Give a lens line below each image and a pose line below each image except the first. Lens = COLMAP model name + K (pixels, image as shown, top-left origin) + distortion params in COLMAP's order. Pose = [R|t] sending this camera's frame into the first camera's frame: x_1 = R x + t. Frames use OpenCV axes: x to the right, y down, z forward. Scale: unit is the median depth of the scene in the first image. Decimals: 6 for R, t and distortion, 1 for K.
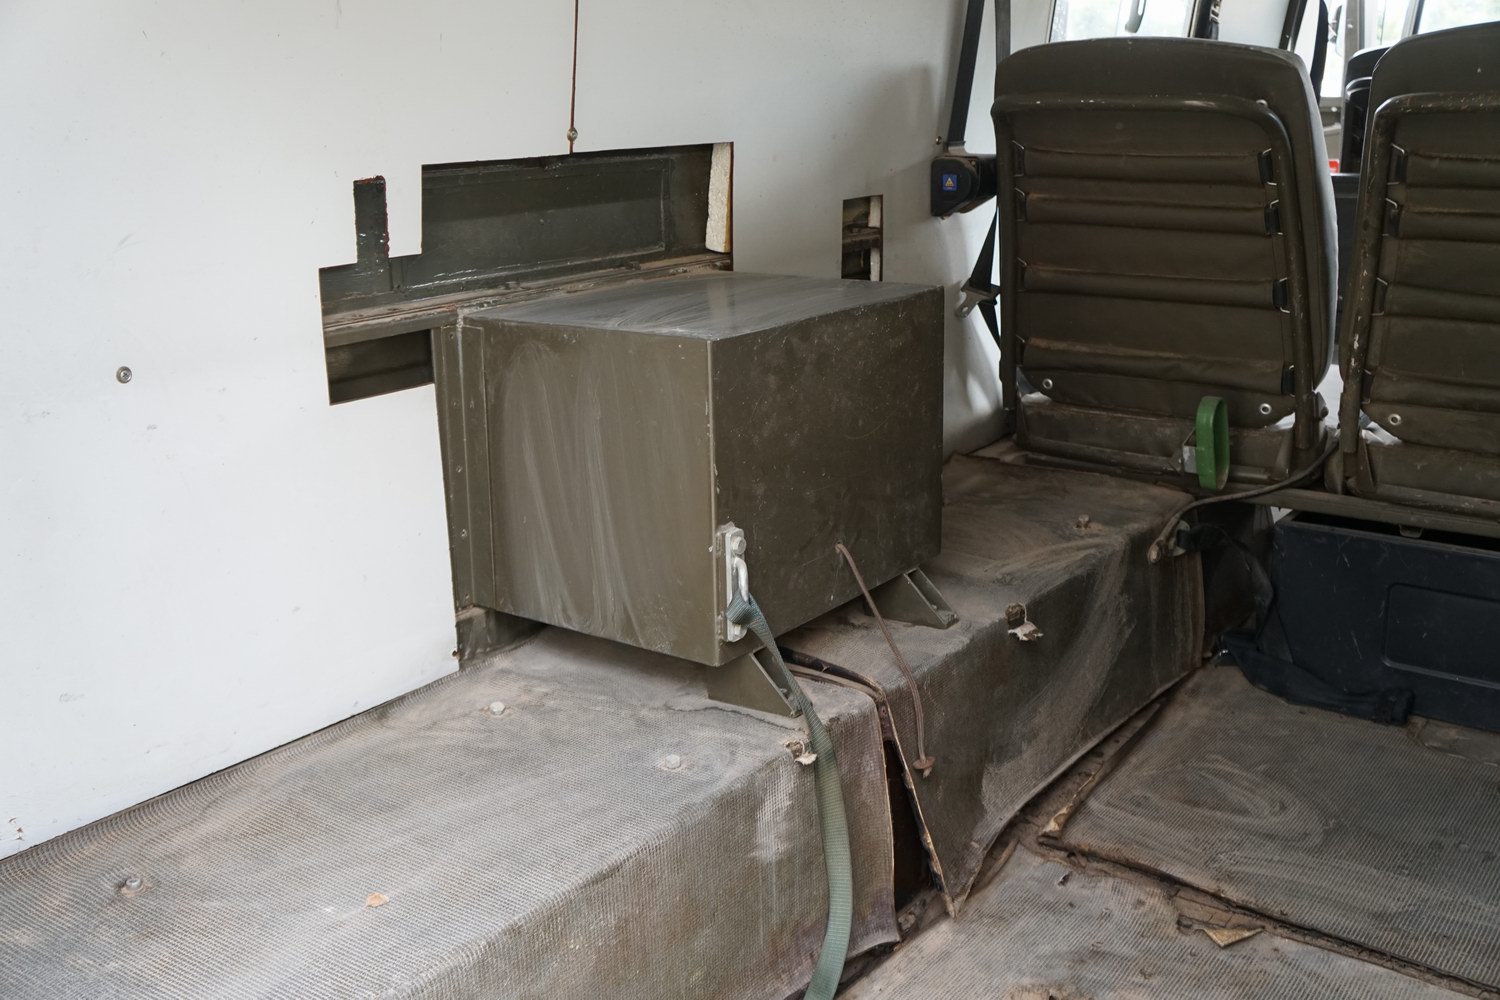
lens RADIAL K [[1540.5, 0, 747.3], [0, 1540.5, 487.6], [0, 0, 1]] dist [0.014277, 0.000000]
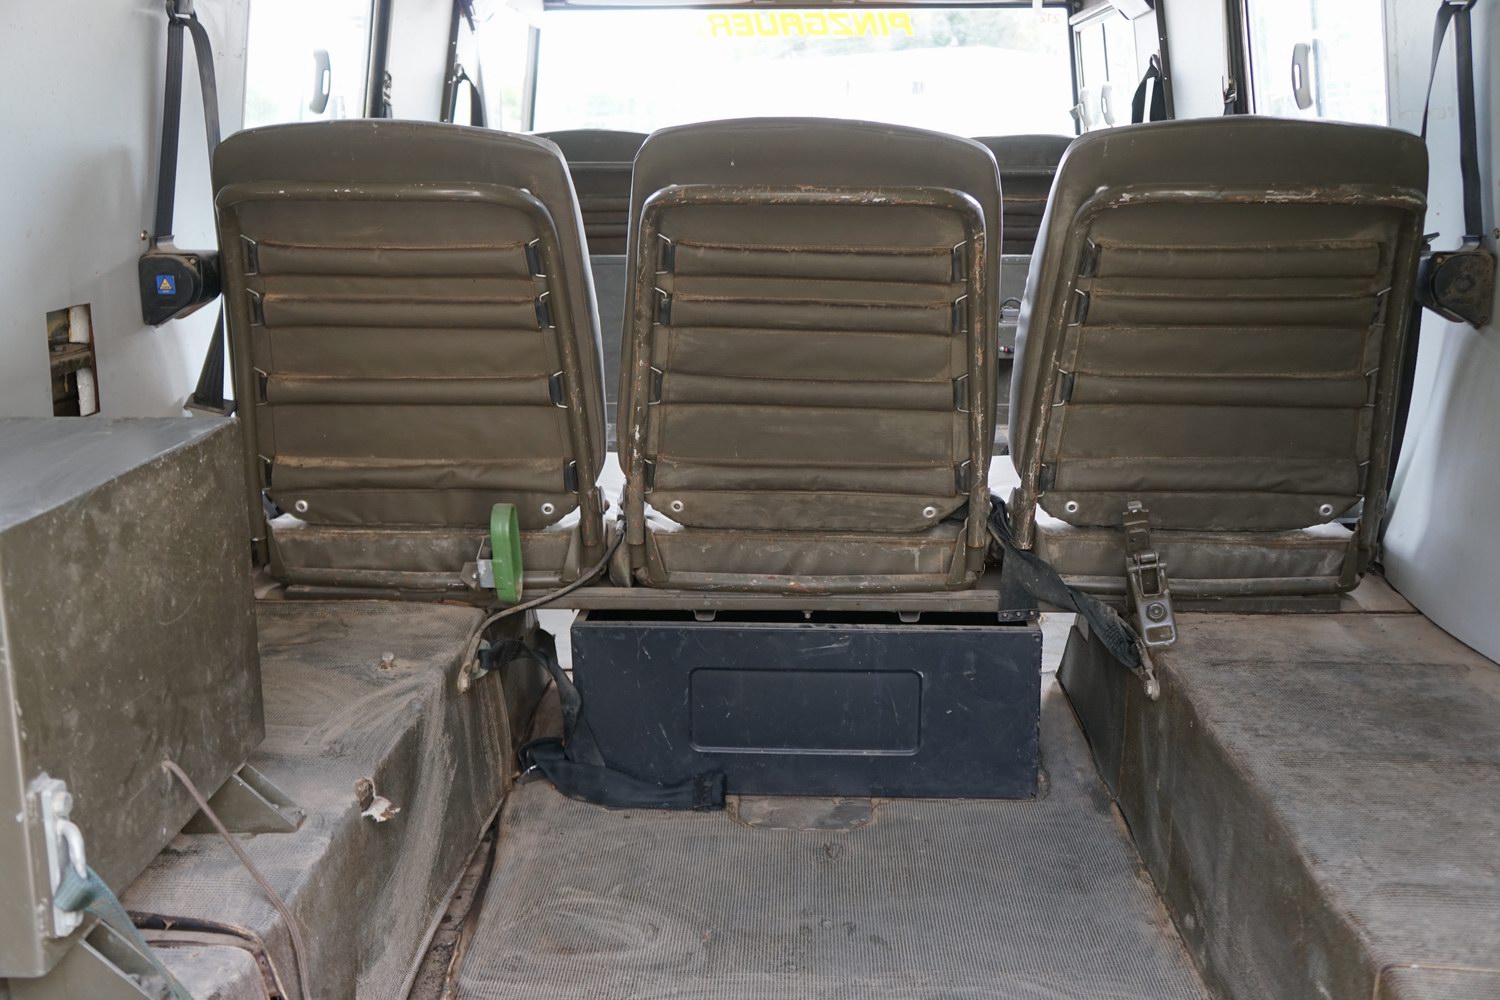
lens RADIAL K [[1540.5, 0, 751.6], [0, 1540.5, 497.6], [0, 0, 1]] dist [0.014277, 0.000000]
pose [[0.831041, -0.112647, 0.544684, -0.103939], [0.134139, 0.990963, 0.000283, -0.055597], [-0.539794, 0.072828, 0.838641, 0.179668]]
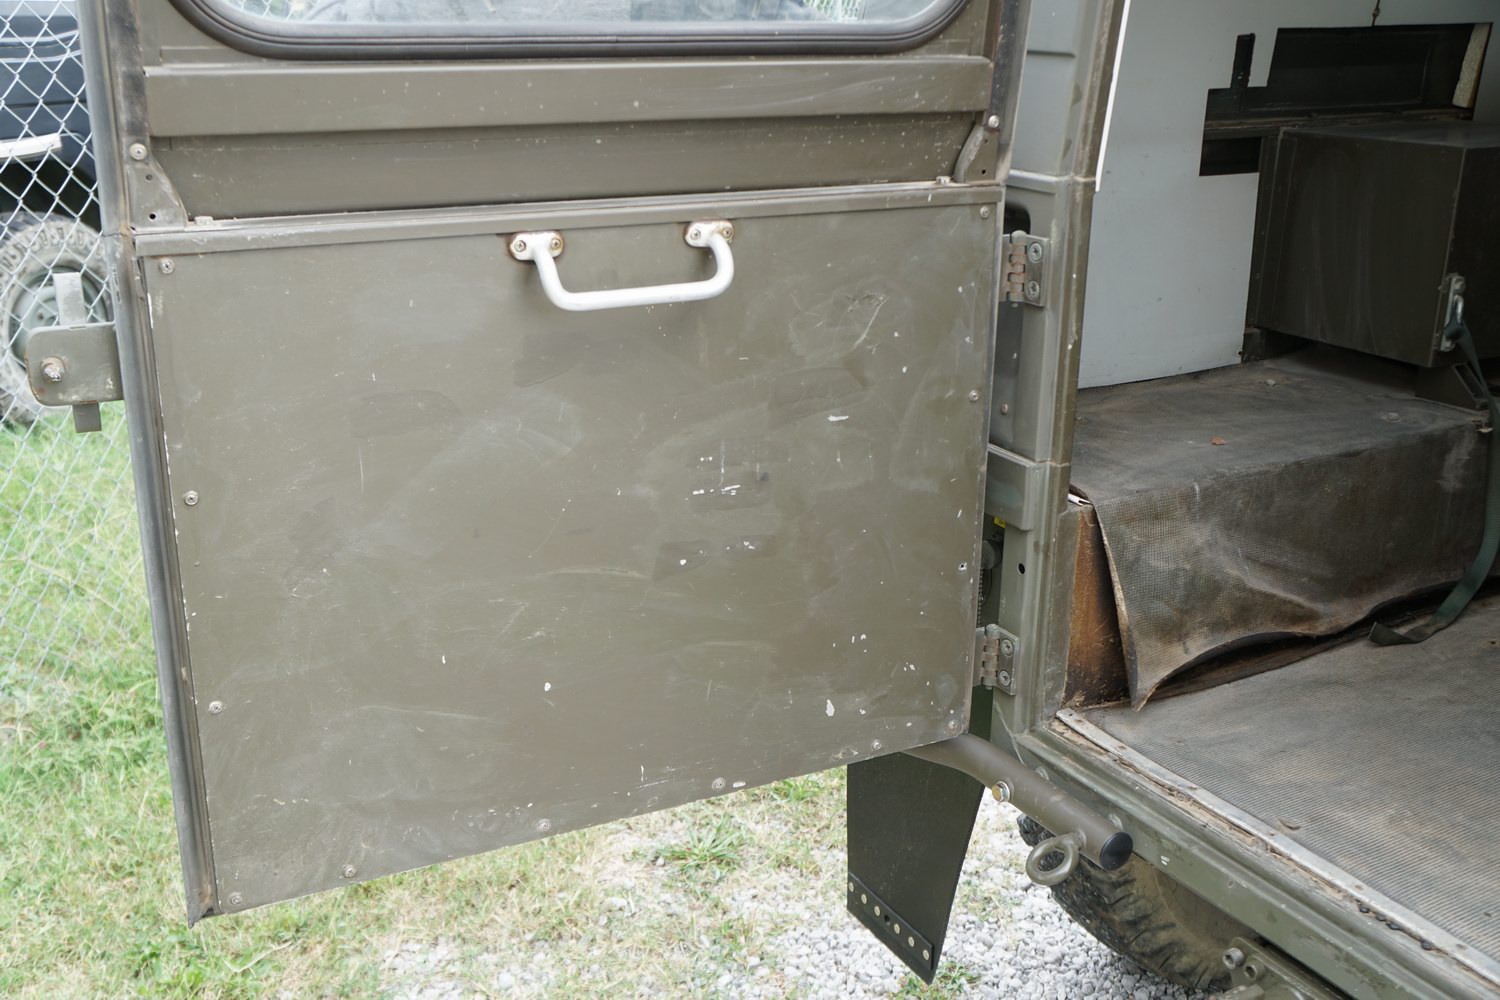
lens RADIAL K [[1540.5, 0, 750.6], [0, 1540.5, 500.7], [0, 0, 1]] dist [0.014277, 0.000000]
pose [[0.919287, 0.151448, -0.363283, -0.056928], [-0.125960, 0.987666, 0.093004, 0.172527], [0.372887, -0.039738, 0.927025, -0.623525]]
